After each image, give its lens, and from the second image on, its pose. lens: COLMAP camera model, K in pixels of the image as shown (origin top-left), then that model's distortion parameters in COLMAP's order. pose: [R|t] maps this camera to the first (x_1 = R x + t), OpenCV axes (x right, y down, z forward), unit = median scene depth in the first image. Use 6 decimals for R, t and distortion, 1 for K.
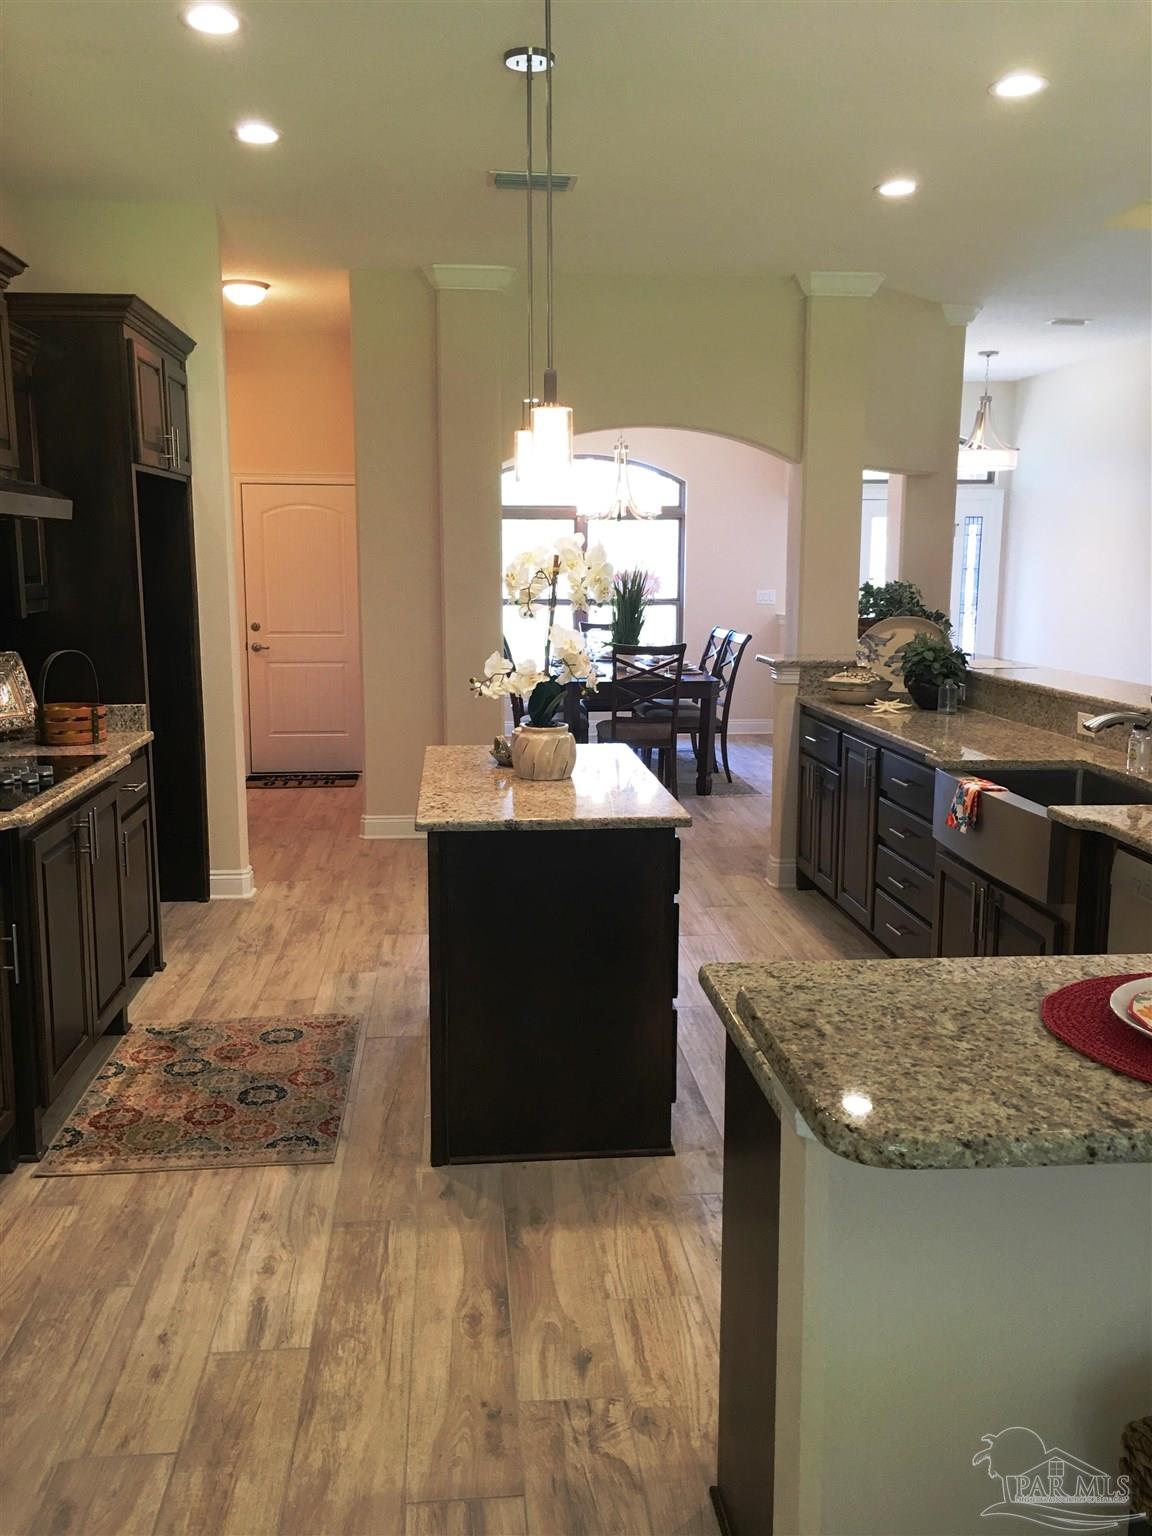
lens RADIAL K [[1313.9, 0, 575.7], [0, 1313.9, 754.4], [0, 0, 1]] dist [0.057561, -0.048743]
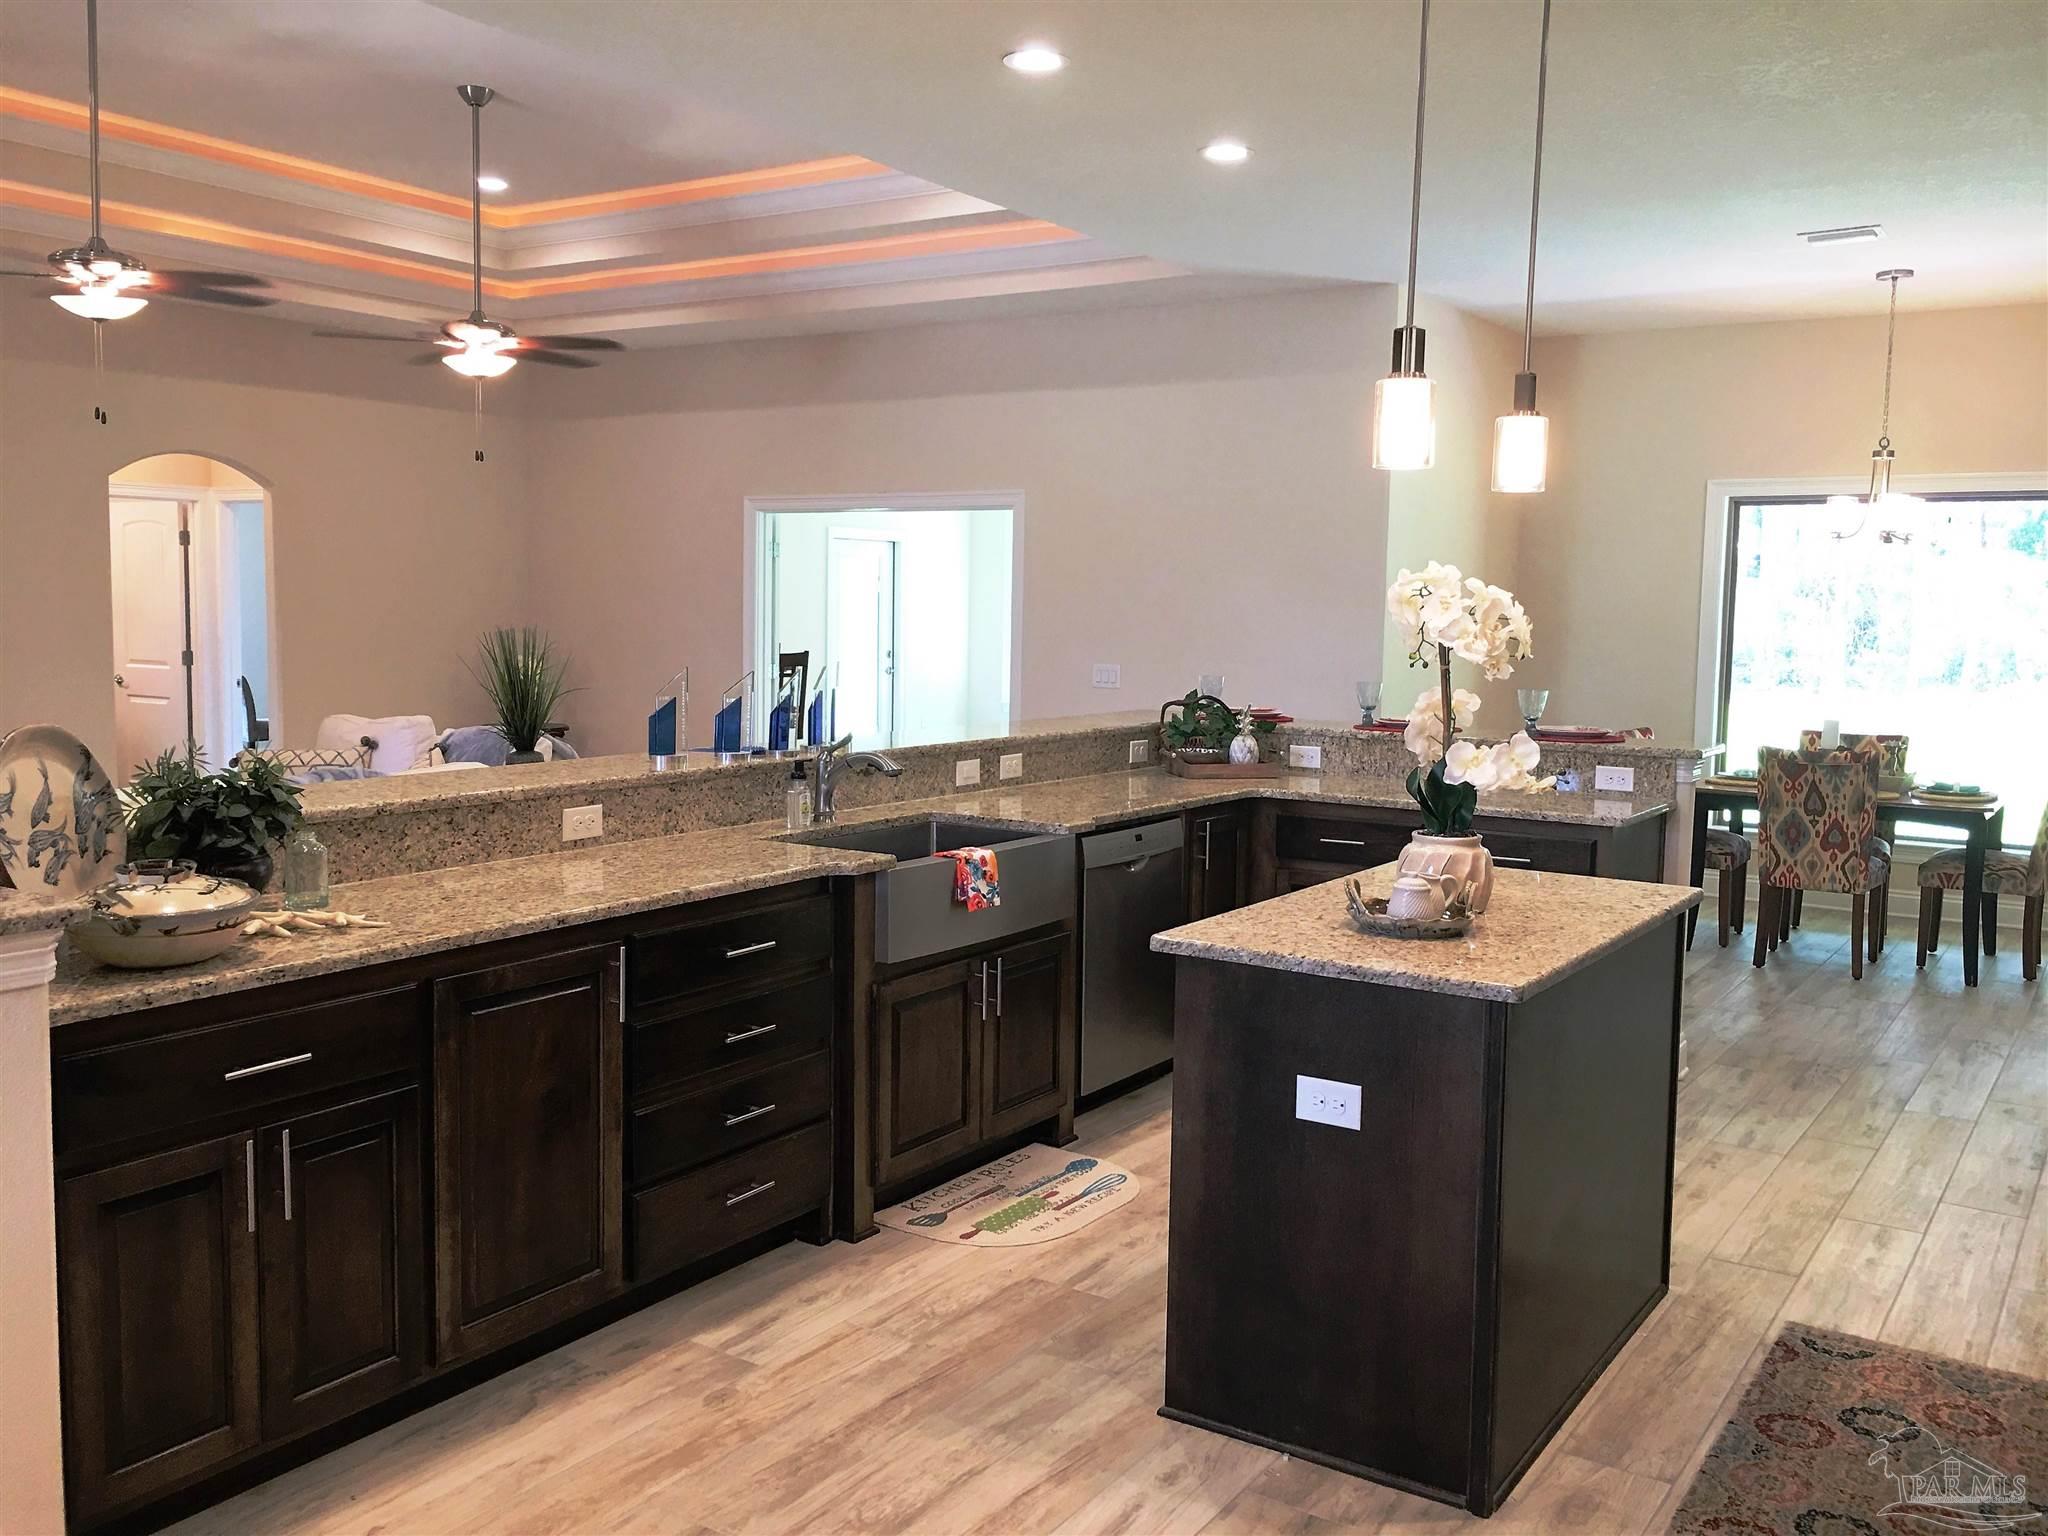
lens RADIAL K [[1751.8, 0, 1027.4], [0, 1751.8, 746.8], [0, 0, 1]] dist [0.057561, -0.048743]
pose [[-0.778902, -0.071860, 0.623015, -0.510393], [0.075435, 0.975466, 0.206821, -0.330862], [-0.622593, 0.208090, -0.754372, 2.192557]]
